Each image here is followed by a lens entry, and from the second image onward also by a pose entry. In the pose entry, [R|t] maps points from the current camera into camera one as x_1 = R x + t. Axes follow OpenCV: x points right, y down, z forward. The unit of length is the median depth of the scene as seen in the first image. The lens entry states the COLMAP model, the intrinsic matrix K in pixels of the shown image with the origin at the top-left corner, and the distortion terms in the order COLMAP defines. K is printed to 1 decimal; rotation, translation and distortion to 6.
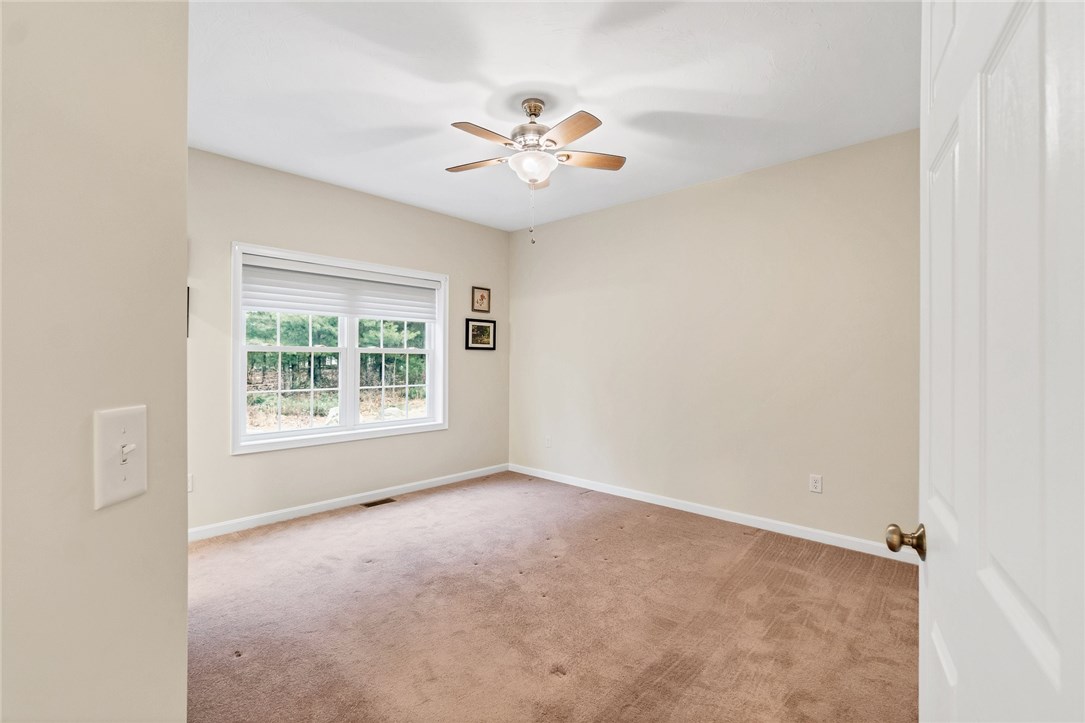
lens RADIAL K [[484.5, 0, 542.5], [0, 484.5, 361.5], [0, 0, 1]] dist [-0.005213, 0.000075]
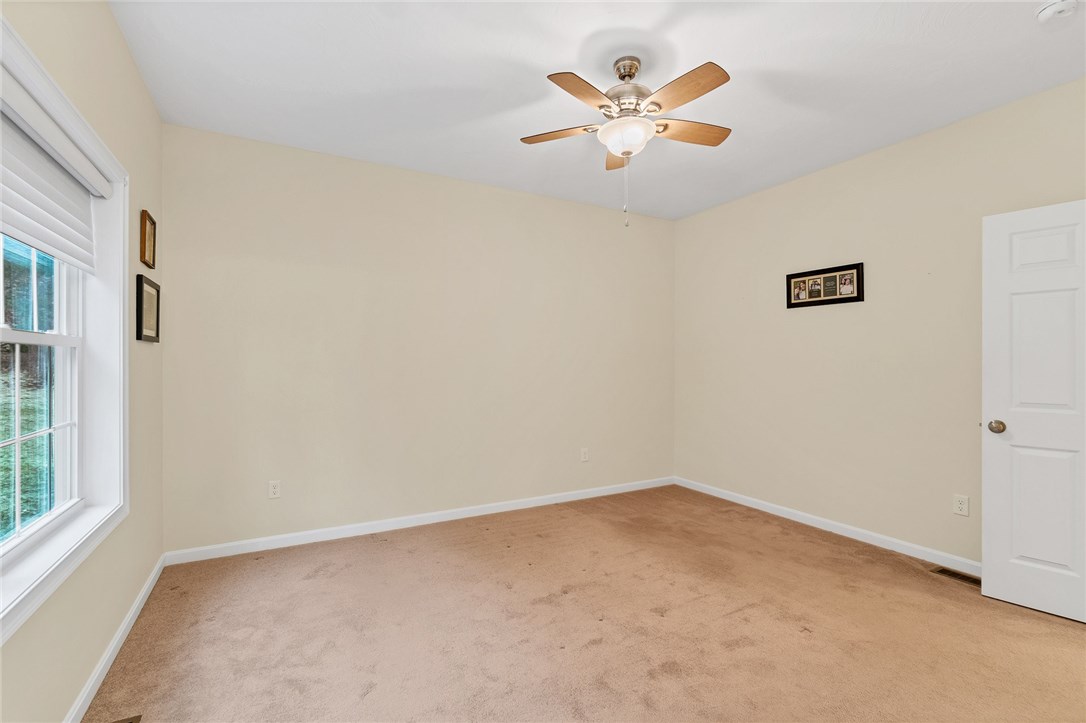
lens RADIAL K [[484.9, 0, 543.0], [0, 484.9, 361.5], [0, 0, 1]] dist [-0.005213, 0.000075]
pose [[0.305492, -0.002740, 0.952191, -0.891619], [0.001529, 0.999996, 0.002387, -0.004951], [-0.952193, 0.000727, 0.305495, 0.871482]]
